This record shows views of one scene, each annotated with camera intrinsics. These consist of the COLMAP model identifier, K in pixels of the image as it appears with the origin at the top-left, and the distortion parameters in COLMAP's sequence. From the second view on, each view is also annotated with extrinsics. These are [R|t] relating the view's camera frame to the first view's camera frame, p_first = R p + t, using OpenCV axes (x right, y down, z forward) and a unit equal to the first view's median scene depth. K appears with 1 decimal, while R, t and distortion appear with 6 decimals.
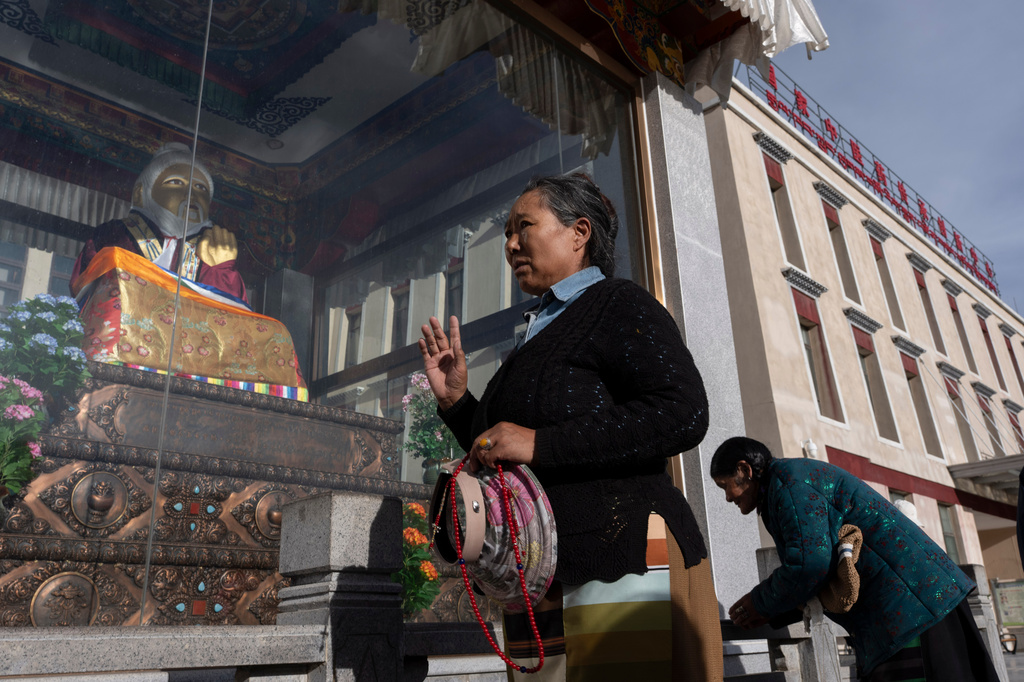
lens RADIAL K [[857.3, 0, 512.0], [0, 857.3, 341.0], [0, 0, 1]] dist [-0.000727, 0.003392]
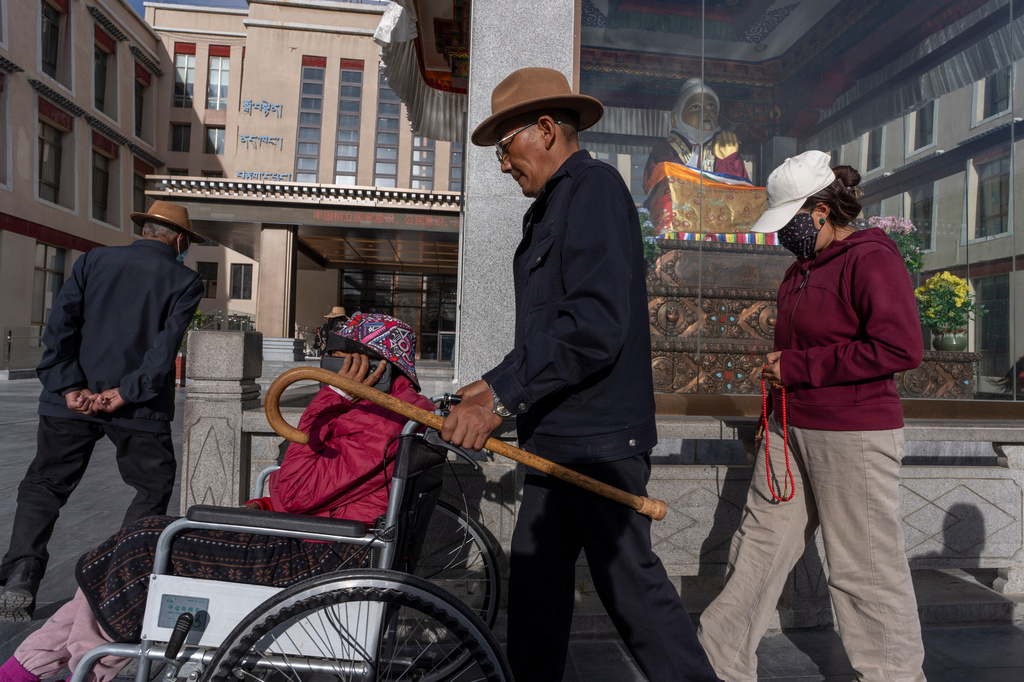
lens RADIAL K [[576.4, 0, 512.0], [0, 576.4, 341.0], [0, 0, 1]] dist [-0.030851, -0.000567]
pose [[0.755991, 0.034696, -0.653661, 0.068639], [0.173502, 0.952256, 0.251208, -0.124211], [0.631169, -0.303322, 0.713878, -0.117391]]
